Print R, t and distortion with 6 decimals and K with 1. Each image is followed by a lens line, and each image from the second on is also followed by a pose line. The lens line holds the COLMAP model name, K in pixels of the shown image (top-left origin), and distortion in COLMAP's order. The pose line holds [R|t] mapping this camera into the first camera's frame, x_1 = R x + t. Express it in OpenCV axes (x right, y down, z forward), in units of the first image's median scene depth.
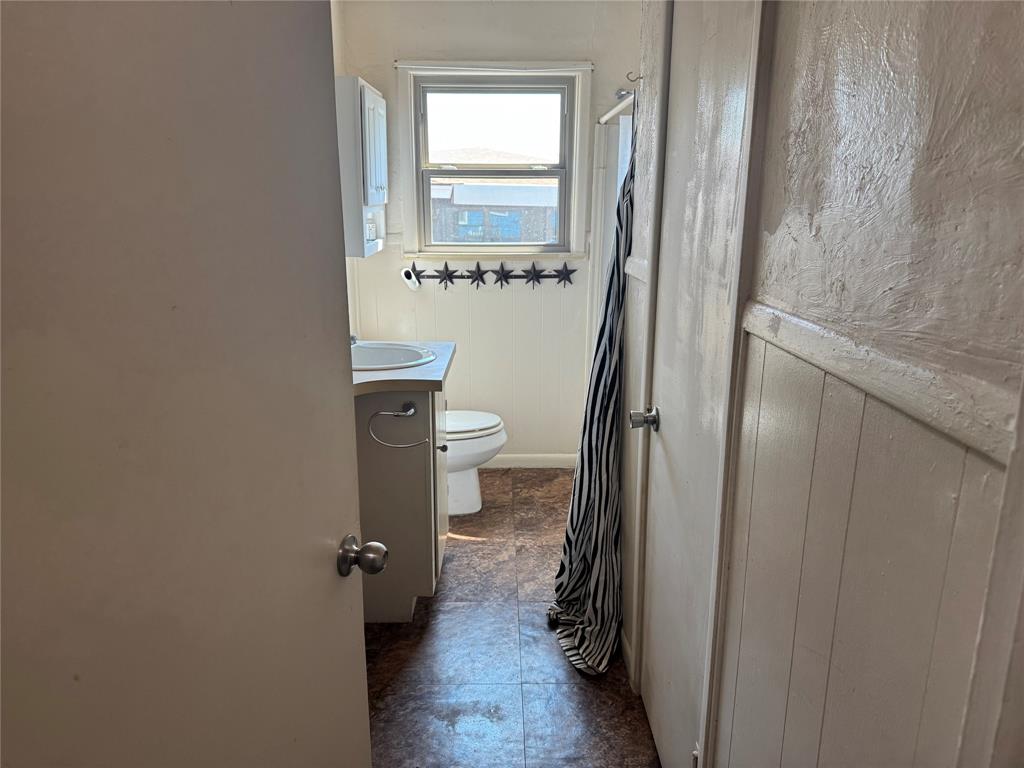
lens RADIAL K [[715.1, 0, 514.4], [0, 715.1, 386.2], [0, 0, 1]] dist [0.064284, -0.078822]
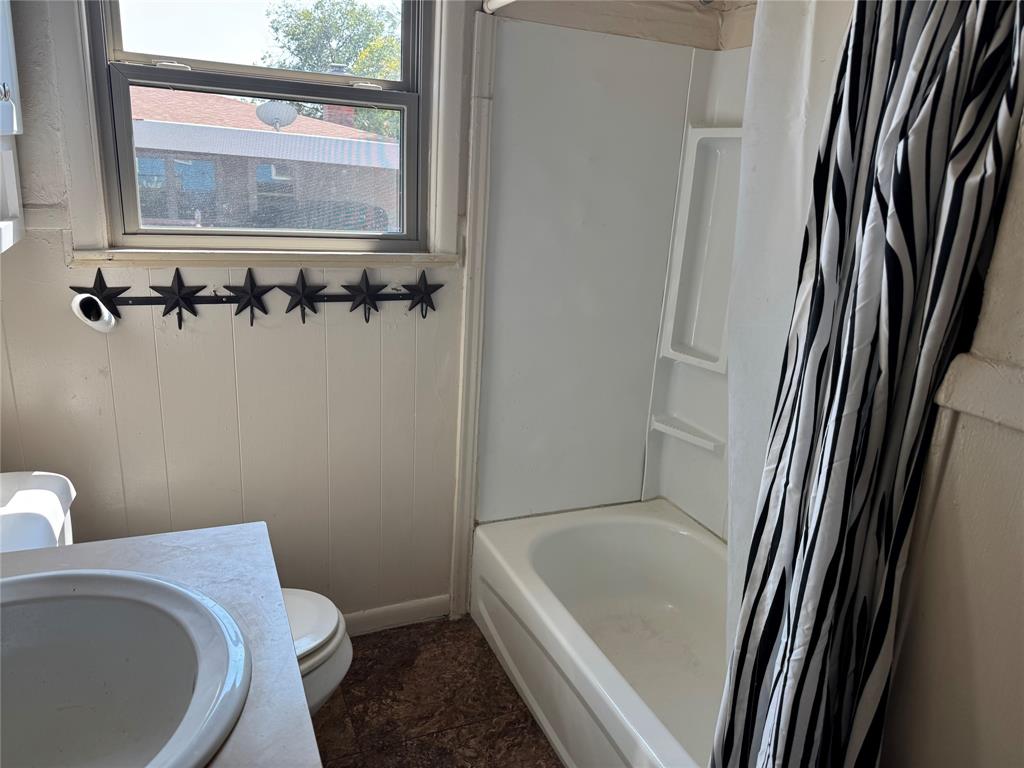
lens RADIAL K [[715.1, 0, 513.1], [0, 715.1, 380.6], [0, 0, 1]] dist [0.064284, -0.078822]
pose [[0.917168, -0.059512, 0.394031, -0.084557], [0.041365, 0.997662, 0.054398, -0.116583], [-0.396347, -0.033593, 0.917486, 0.473919]]
